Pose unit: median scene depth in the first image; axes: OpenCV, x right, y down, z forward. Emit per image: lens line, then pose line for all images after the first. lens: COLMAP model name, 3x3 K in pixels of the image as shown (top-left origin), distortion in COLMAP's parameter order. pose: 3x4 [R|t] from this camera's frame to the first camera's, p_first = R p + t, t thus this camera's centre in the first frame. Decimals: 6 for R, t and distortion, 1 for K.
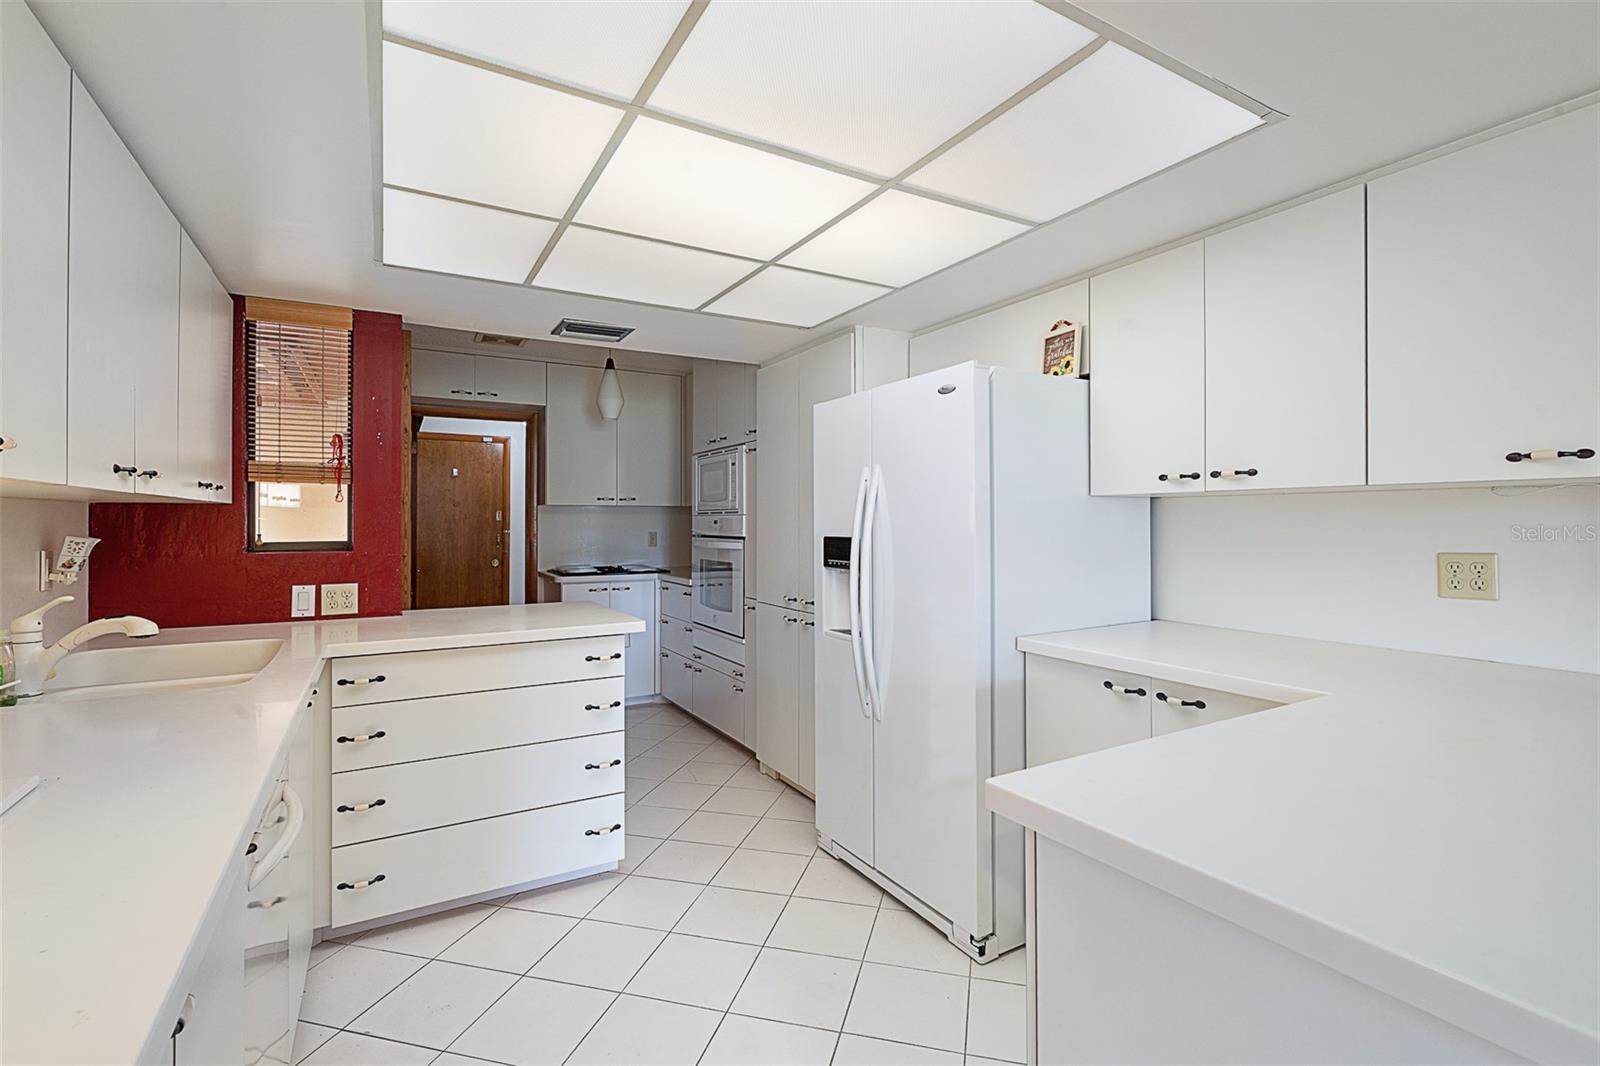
lens RADIAL K [[724.3, 0, 808.1], [0, 724.3, 525.3], [0, 0, 1]] dist [-0.001128, 0.000117]
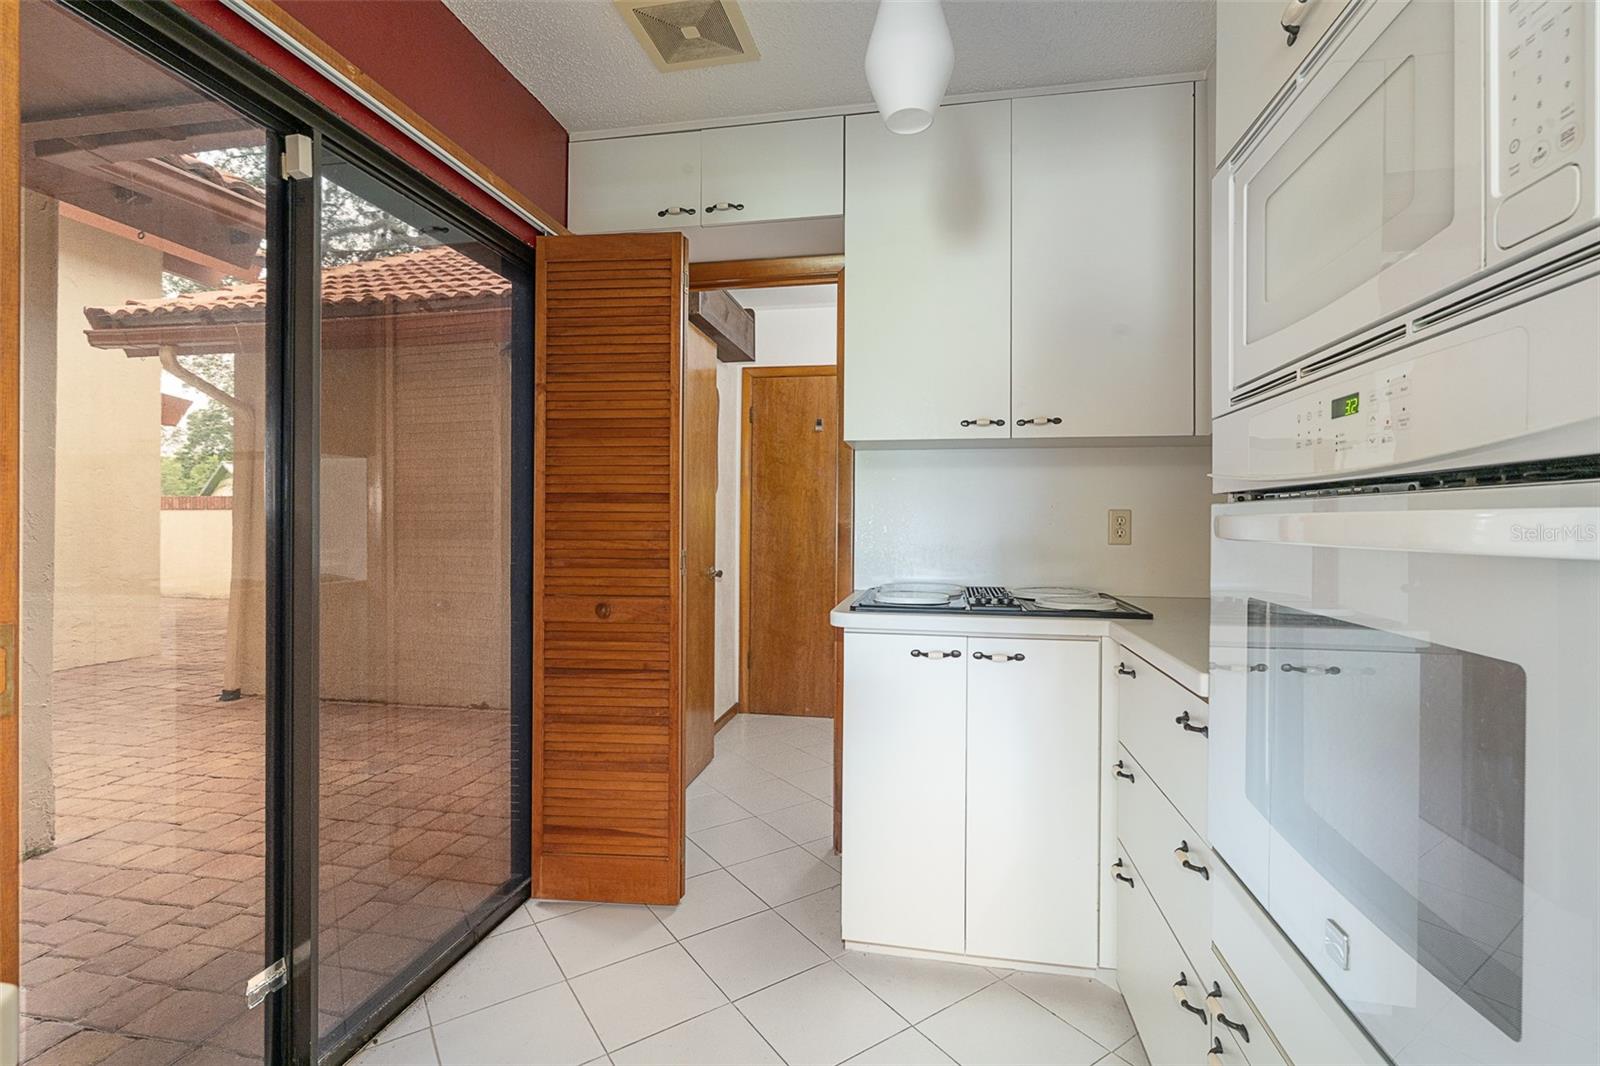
lens RADIAL K [[724.3, 0, 808.1], [0, 724.3, 525.3], [0, 0, 1]] dist [-0.001128, 0.000117]
pose [[0.758780, 0.004812, -0.651329, -0.099248], [-0.007982, 0.999966, -0.001911, 0.024406], [0.651298, 0.006649, 0.758793, 0.695161]]
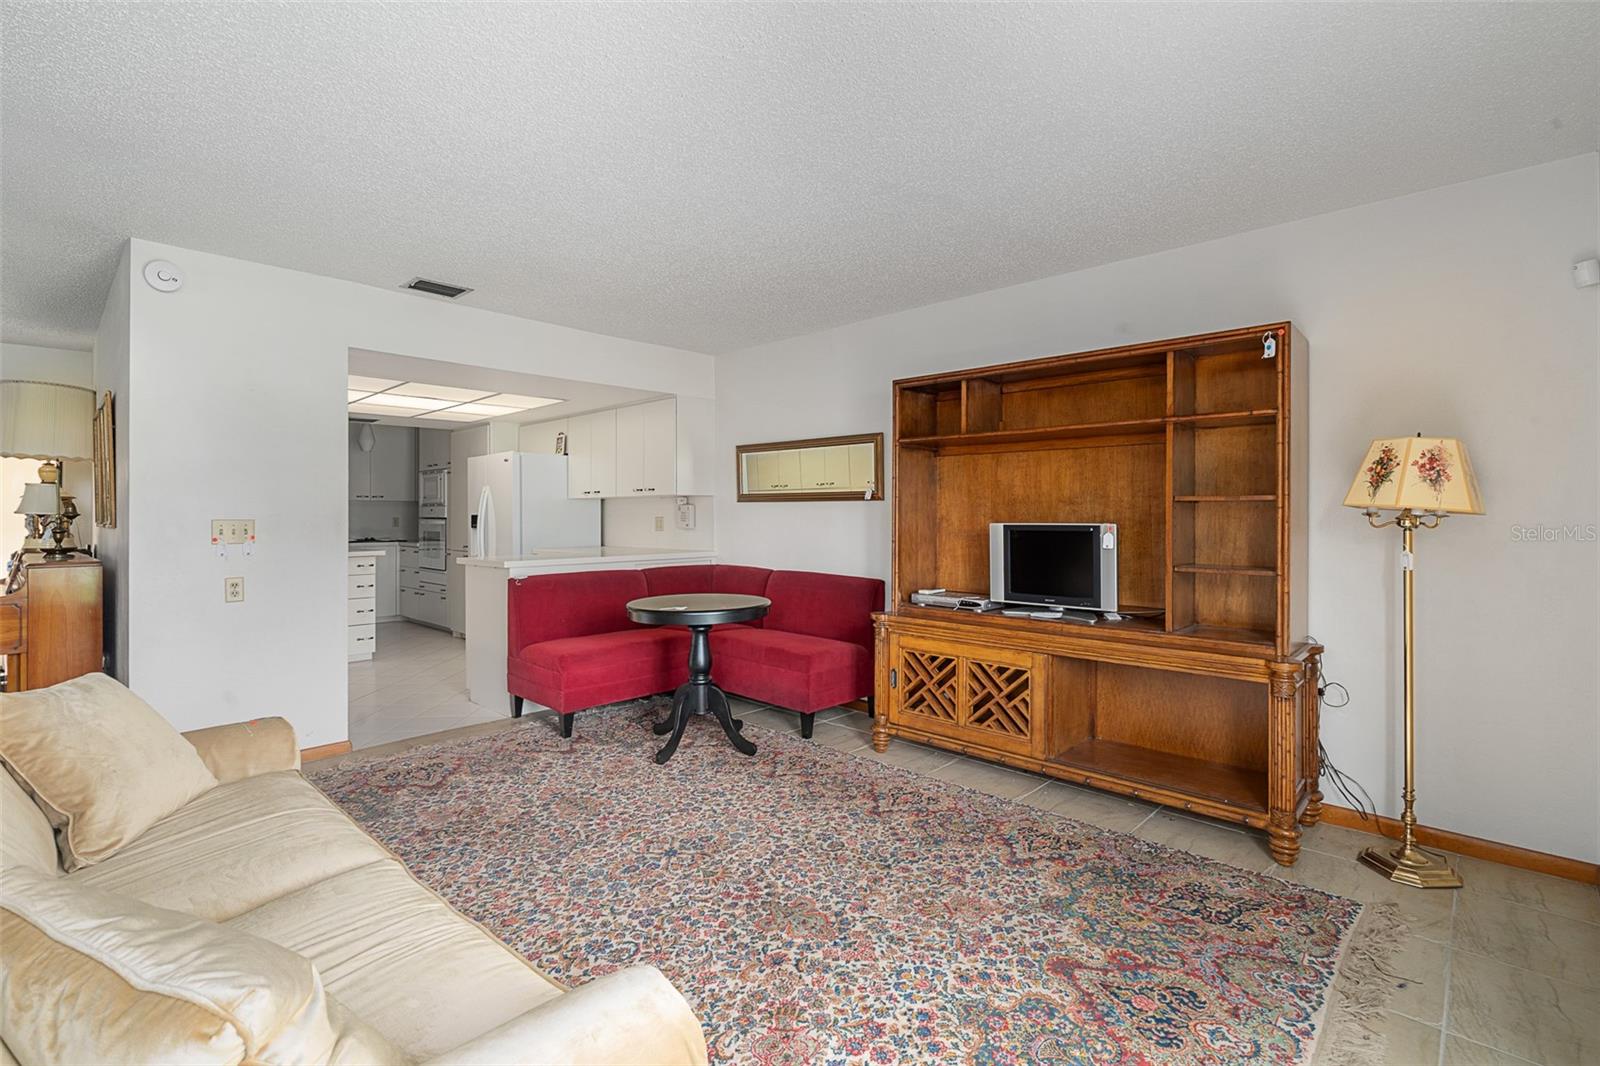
lens RADIAL K [[726.6, 0, 805.2], [0, 726.6, 514.4], [0, 0, 1]] dist [-0.004477, -0.000154]
pose [[0.959395, -0.003715, 0.282042, 0.238292], [0.005411, 0.999972, -0.005237, 0.018810], [-0.282014, 0.006551, 0.959388, -0.936083]]
